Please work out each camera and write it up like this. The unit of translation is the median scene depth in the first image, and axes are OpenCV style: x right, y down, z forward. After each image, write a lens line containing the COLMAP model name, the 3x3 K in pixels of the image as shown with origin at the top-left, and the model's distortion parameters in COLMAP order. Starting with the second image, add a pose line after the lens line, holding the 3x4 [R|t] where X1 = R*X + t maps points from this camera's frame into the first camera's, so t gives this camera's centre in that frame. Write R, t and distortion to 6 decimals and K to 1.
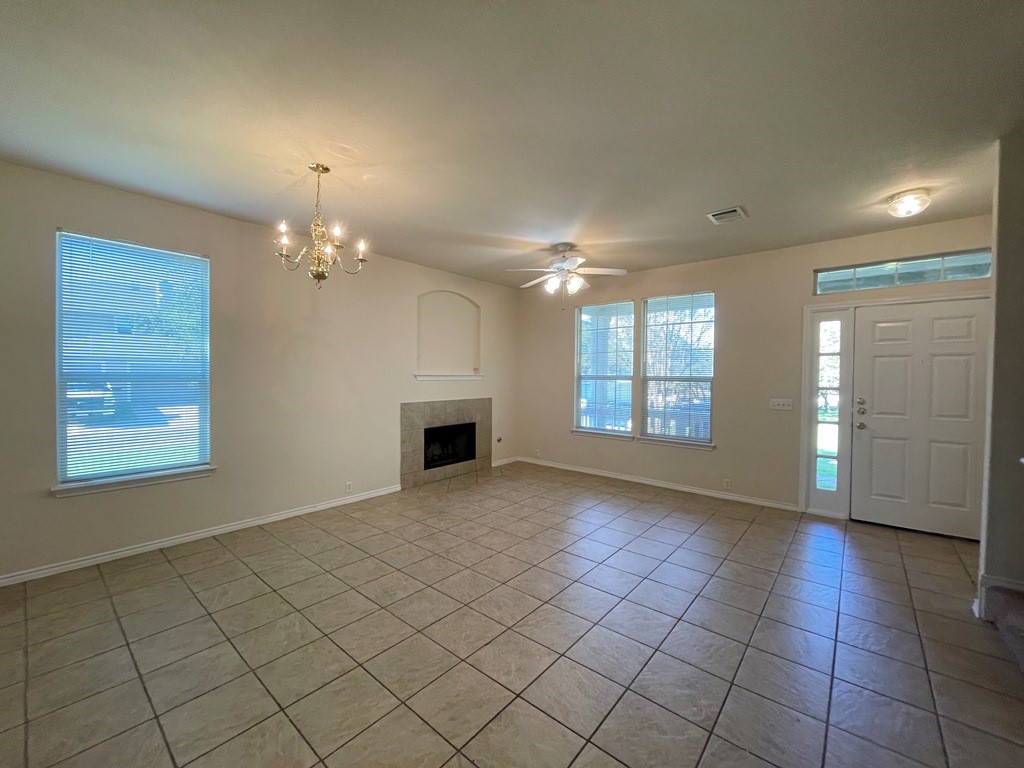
lens RADIAL K [[412.7, 0, 515.5], [0, 412.7, 385.5], [0, 0, 1]] dist [0.000625, 0.000155]
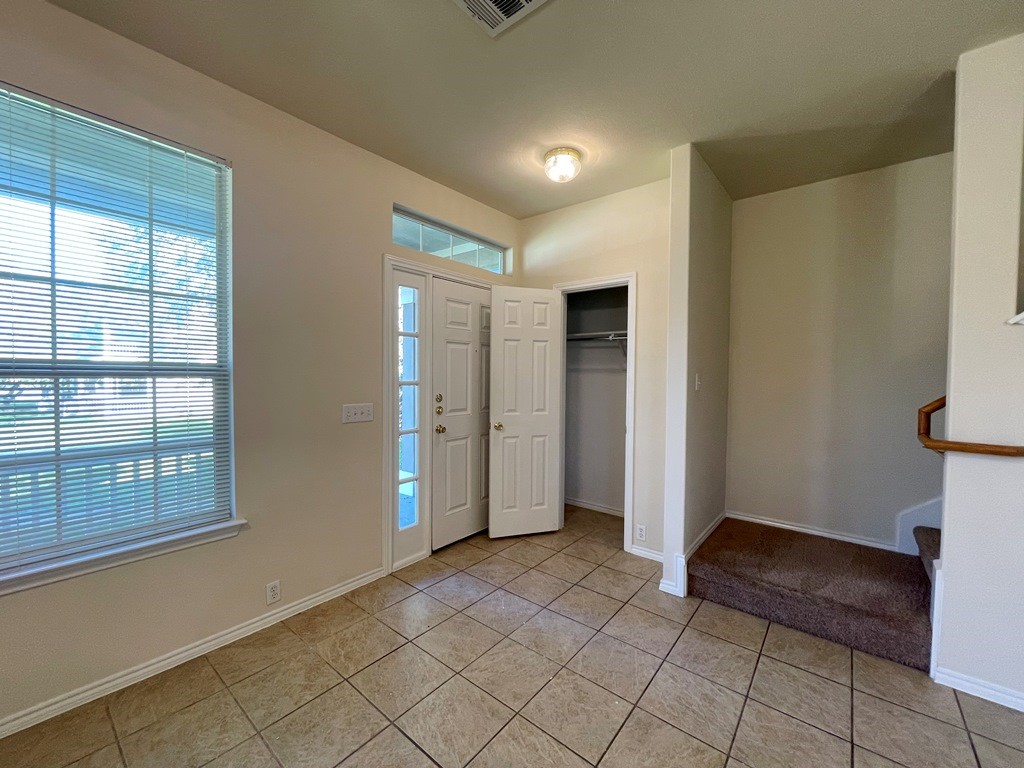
lens RADIAL K [[412.7, 0, 515.5], [0, 412.7, 385.5], [0, 0, 1]] dist [0.000625, 0.000155]
pose [[-0.016253, -0.039664, 0.999081, 0.056439], [0.008578, 0.999171, 0.039807, -0.015206], [-0.999831, 0.009217, -0.015899, 0.864326]]
